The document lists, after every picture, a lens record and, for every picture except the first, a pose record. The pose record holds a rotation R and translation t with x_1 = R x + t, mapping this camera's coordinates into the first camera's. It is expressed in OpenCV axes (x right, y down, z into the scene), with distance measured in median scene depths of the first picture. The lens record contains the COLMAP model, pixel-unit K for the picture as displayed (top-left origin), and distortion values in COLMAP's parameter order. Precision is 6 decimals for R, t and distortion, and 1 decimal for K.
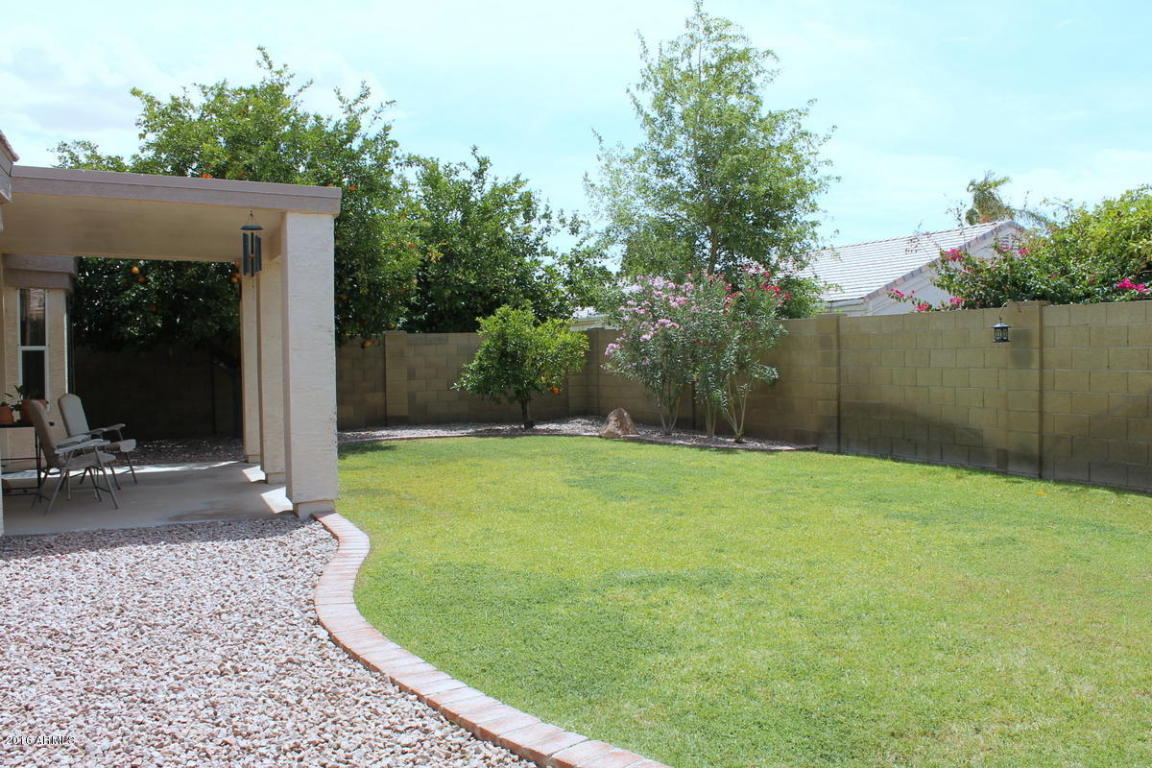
lens RADIAL K [[1007.8, 0, 575.1], [0, 1007.8, 407.1], [0, 0, 1]] dist [-0.178712, 0.179783]
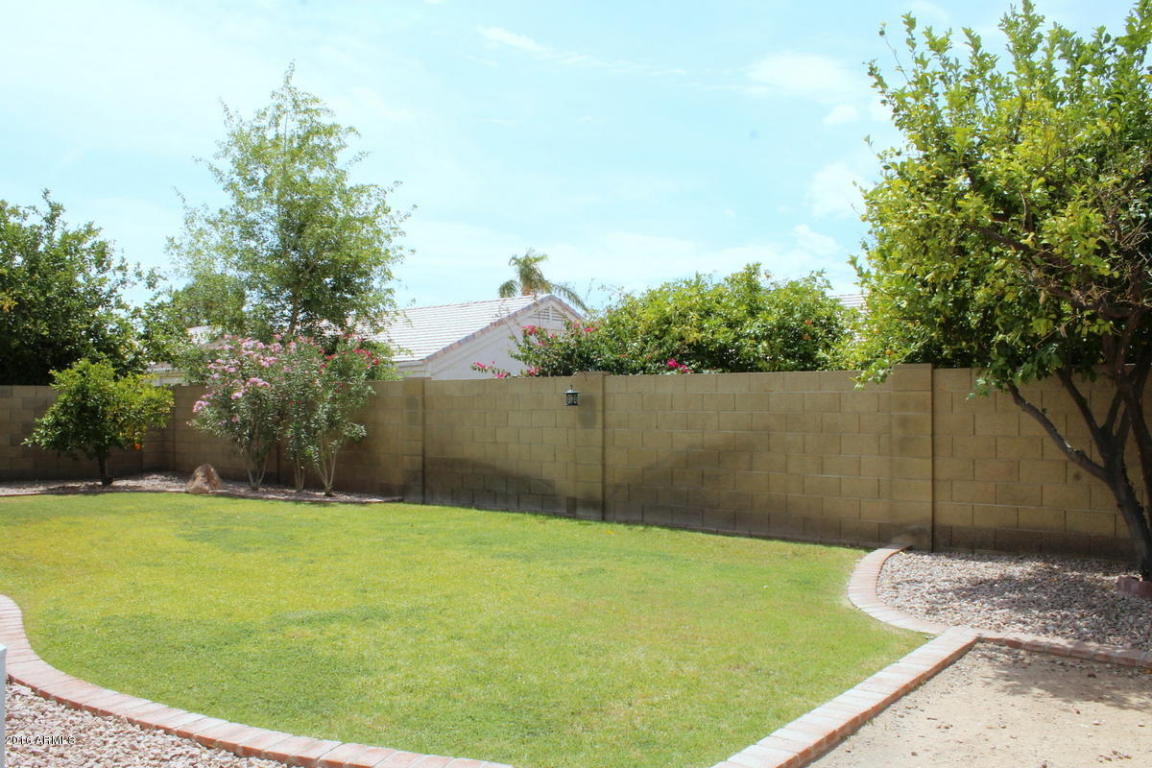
lens RADIAL K [[1007.8, 0, 575.1], [0, 1007.8, 407.1], [0, 0, 1]] dist [-0.178712, 0.179783]
pose [[0.890381, 0.015122, 0.454964, -0.082020], [0.009565, 0.998606, -0.051912, -0.001216], [-0.455115, 0.050573, 0.888995, -0.057760]]
